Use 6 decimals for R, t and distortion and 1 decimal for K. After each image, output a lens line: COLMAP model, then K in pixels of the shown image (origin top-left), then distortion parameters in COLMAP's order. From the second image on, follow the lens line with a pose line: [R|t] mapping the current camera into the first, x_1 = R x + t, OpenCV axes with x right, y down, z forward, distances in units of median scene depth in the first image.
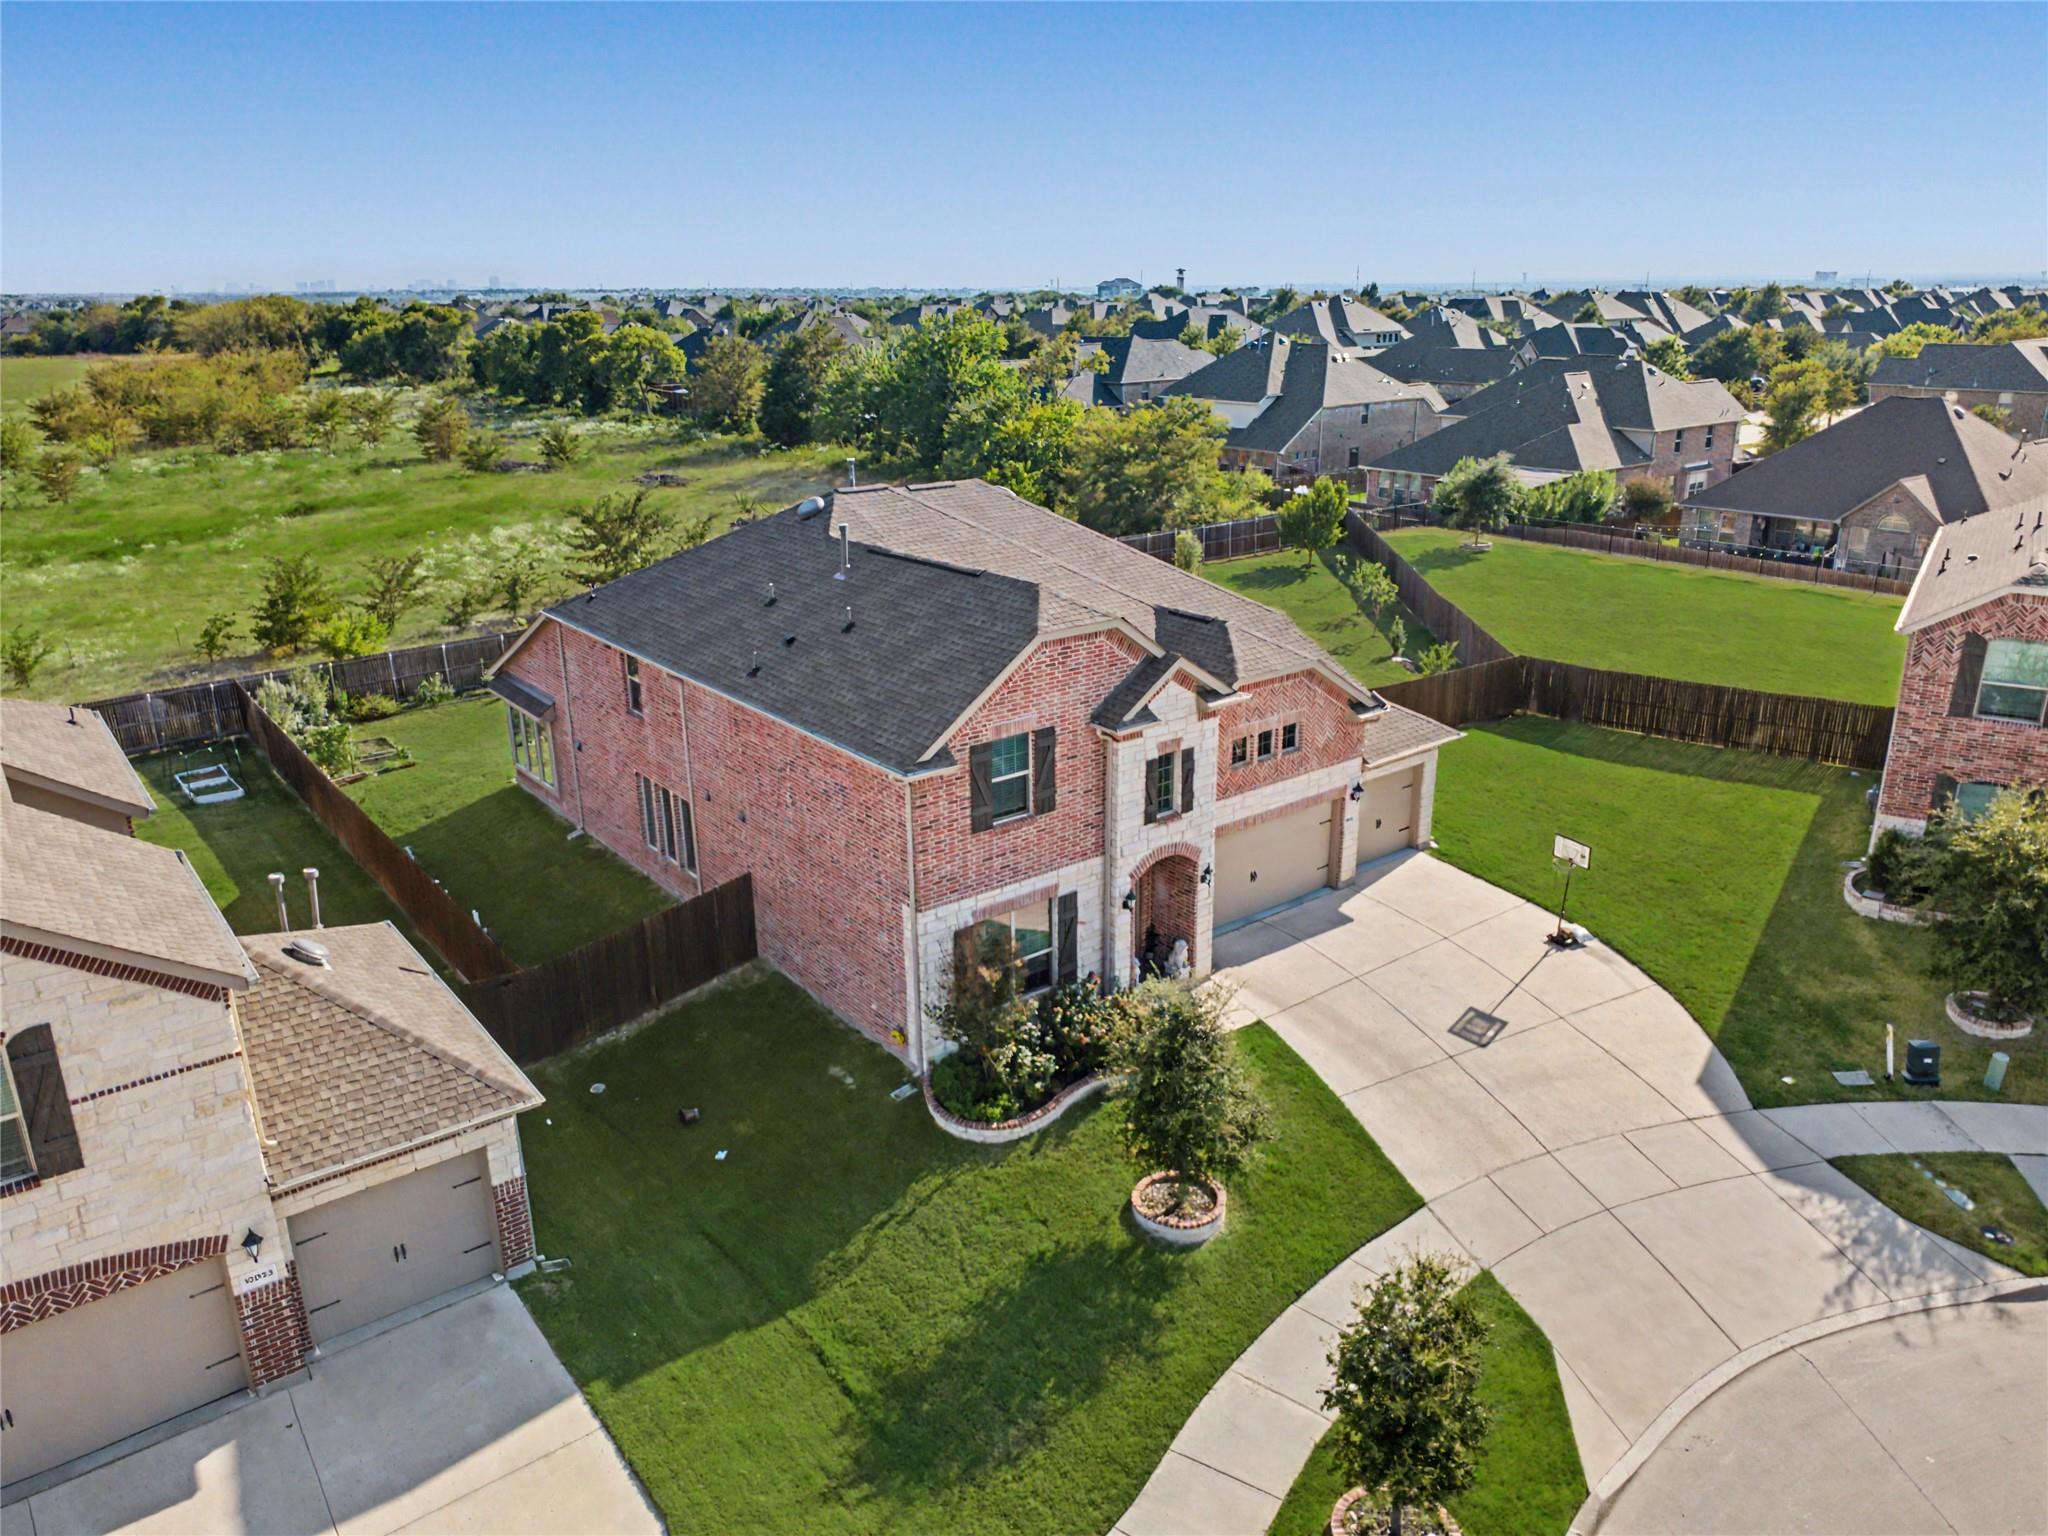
lens RADIAL K [[1459.5, 0, 1024.0], [0, 1459.5, 768.0], [0, 0, 1]] dist [0.003264, -0.000855]
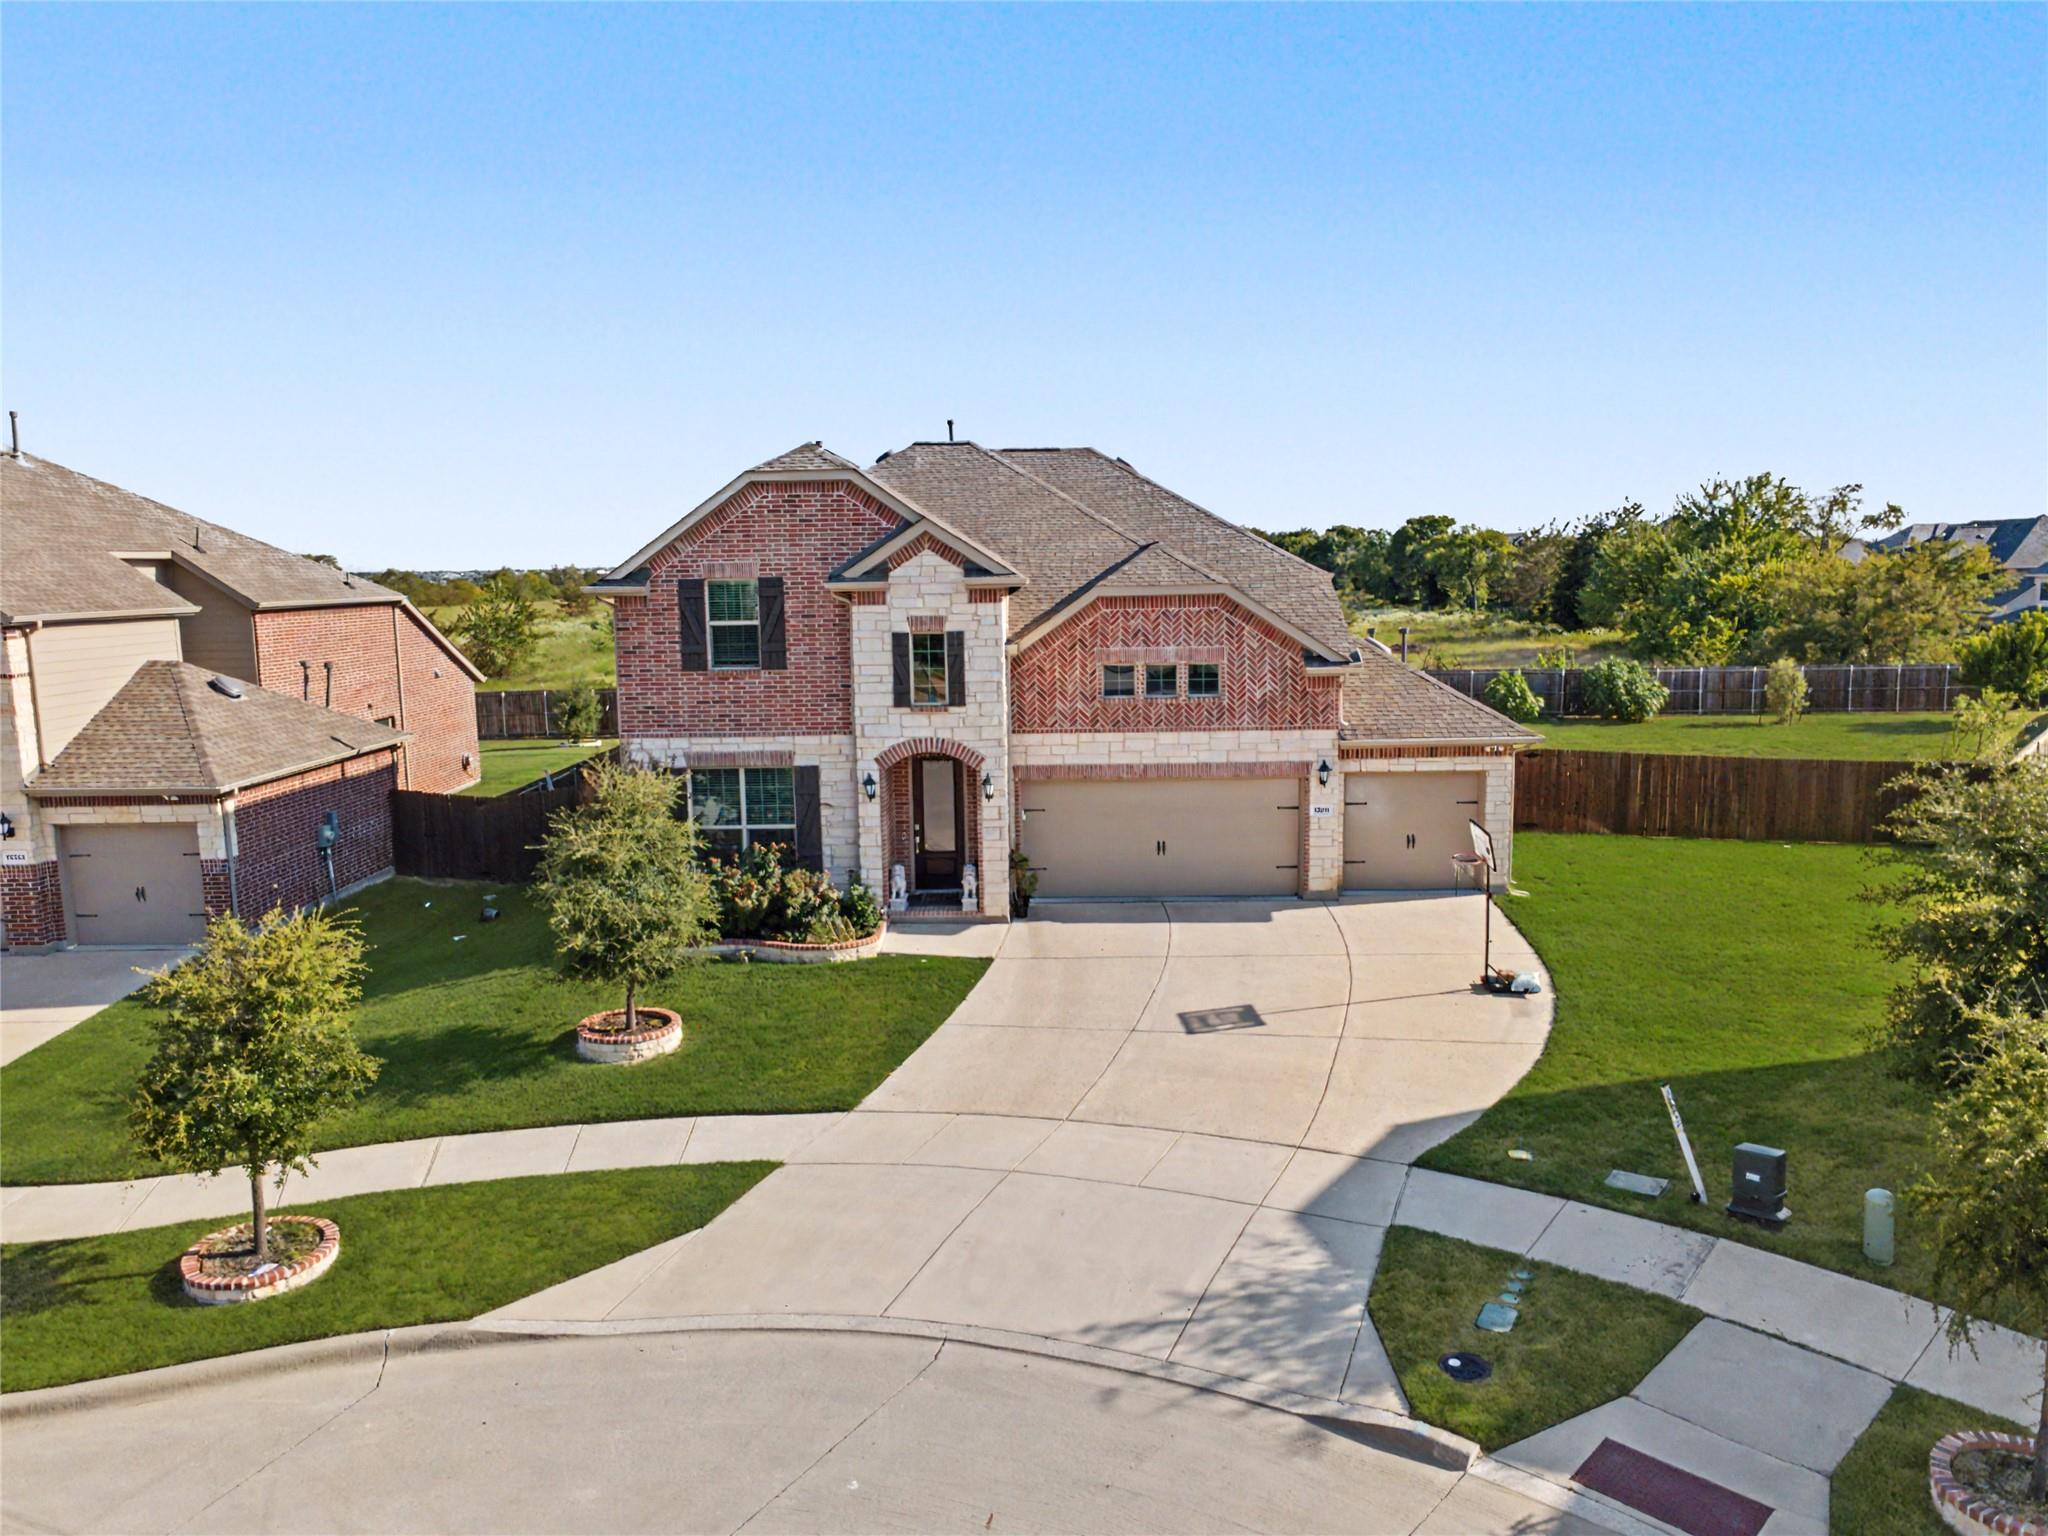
lens RADIAL K [[1459.5, 0, 1024.0], [0, 1459.5, 768.0], [0, 0, 1]] dist [0.003264, -0.000855]
pose [[0.775494, 0.089321, -0.625004, 0.724546], [-0.197543, 0.974565, -0.105830, 0.157832], [0.599654, 0.205536, 0.773414, 0.346164]]
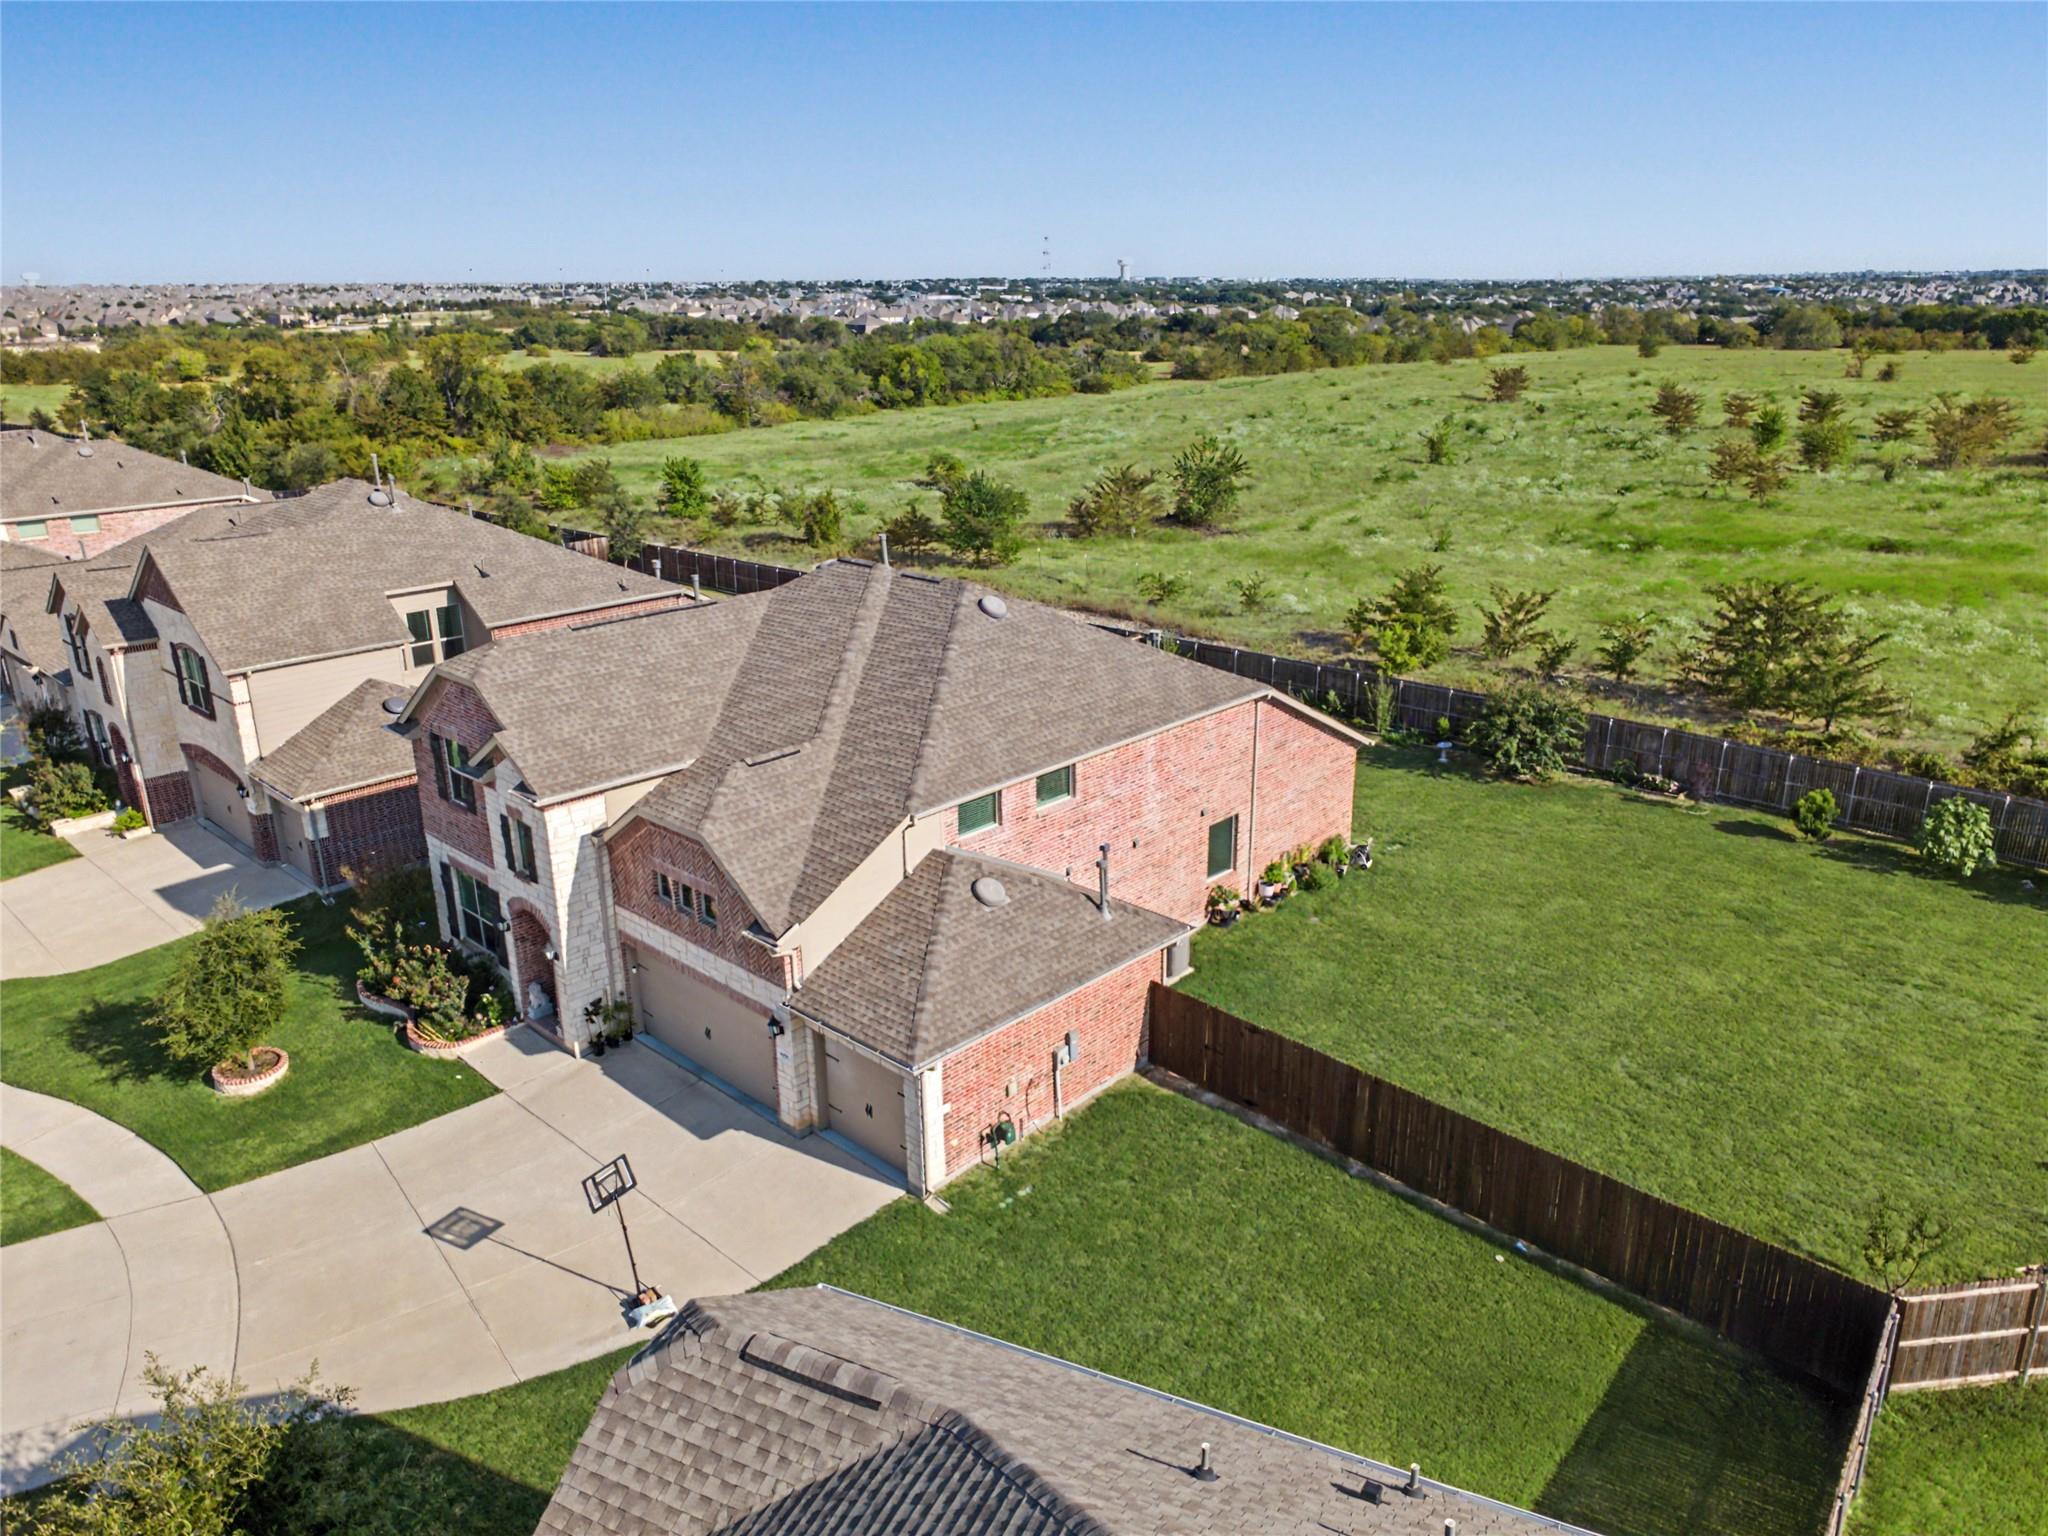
lens RADIAL K [[1459.5, 0, 1024.0], [0, 1459.5, 768.0], [0, 0, 1]] dist [0.003264, -0.000855]
pose [[0.144480, 0.321554, -0.935804, 1.179448], [-0.313907, 0.911771, 0.264832, -0.458485], [0.938397, 0.255492, 0.232670, 1.092476]]
